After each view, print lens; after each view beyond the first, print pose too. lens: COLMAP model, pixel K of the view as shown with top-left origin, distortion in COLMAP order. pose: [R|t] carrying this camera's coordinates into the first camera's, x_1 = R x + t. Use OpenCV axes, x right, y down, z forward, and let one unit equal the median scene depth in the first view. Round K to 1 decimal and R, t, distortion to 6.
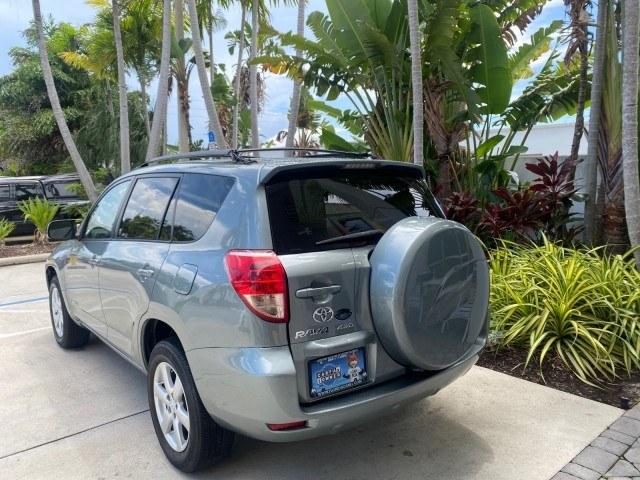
lens RADIAL K [[492.6, 0, 322.1], [0, 492.6, 239.3], [0, 0, 1]] dist [0.015648, -0.015804]
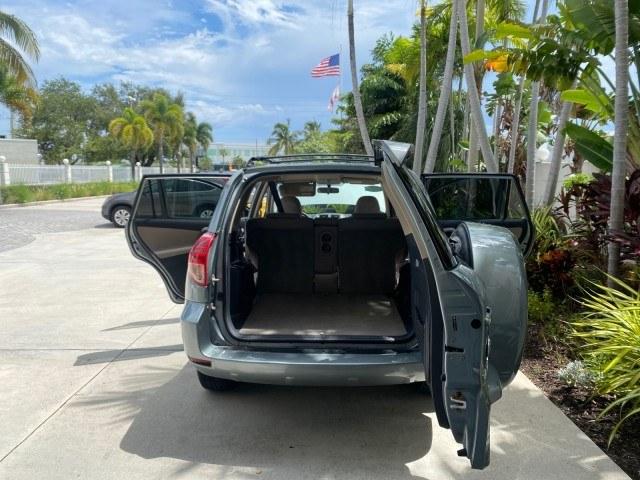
lens RADIAL K [[492.6, 0, 320.7], [0, 492.6, 242.8], [0, 0, 1]] dist [0.015648, -0.015804]
pose [[0.752489, 0.104798, -0.650214, 0.568349], [-0.093254, 0.994266, 0.052329, -0.029074], [0.651969, 0.021258, 0.757947, 0.097090]]
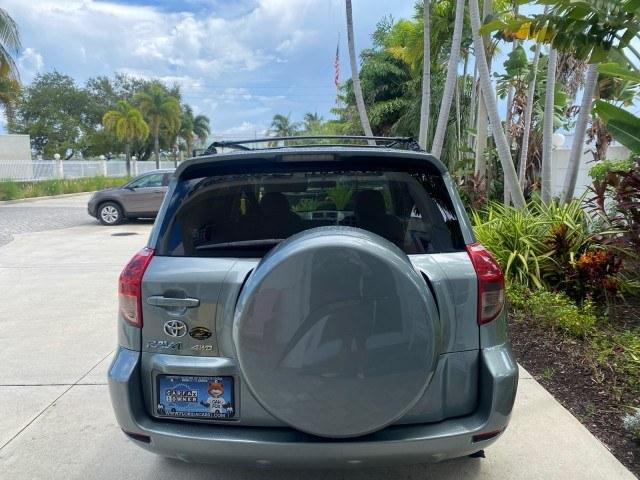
lens RADIAL K [[492.6, 0, 322.2], [0, 492.6, 239.1], [0, 0, 1]] dist [0.015648, -0.015804]
pose [[0.753774, 0.099523, -0.649553, 0.432408], [-0.078249, 0.995026, 0.061651, -0.047091], [0.652458, 0.004356, 0.757813, 0.278725]]
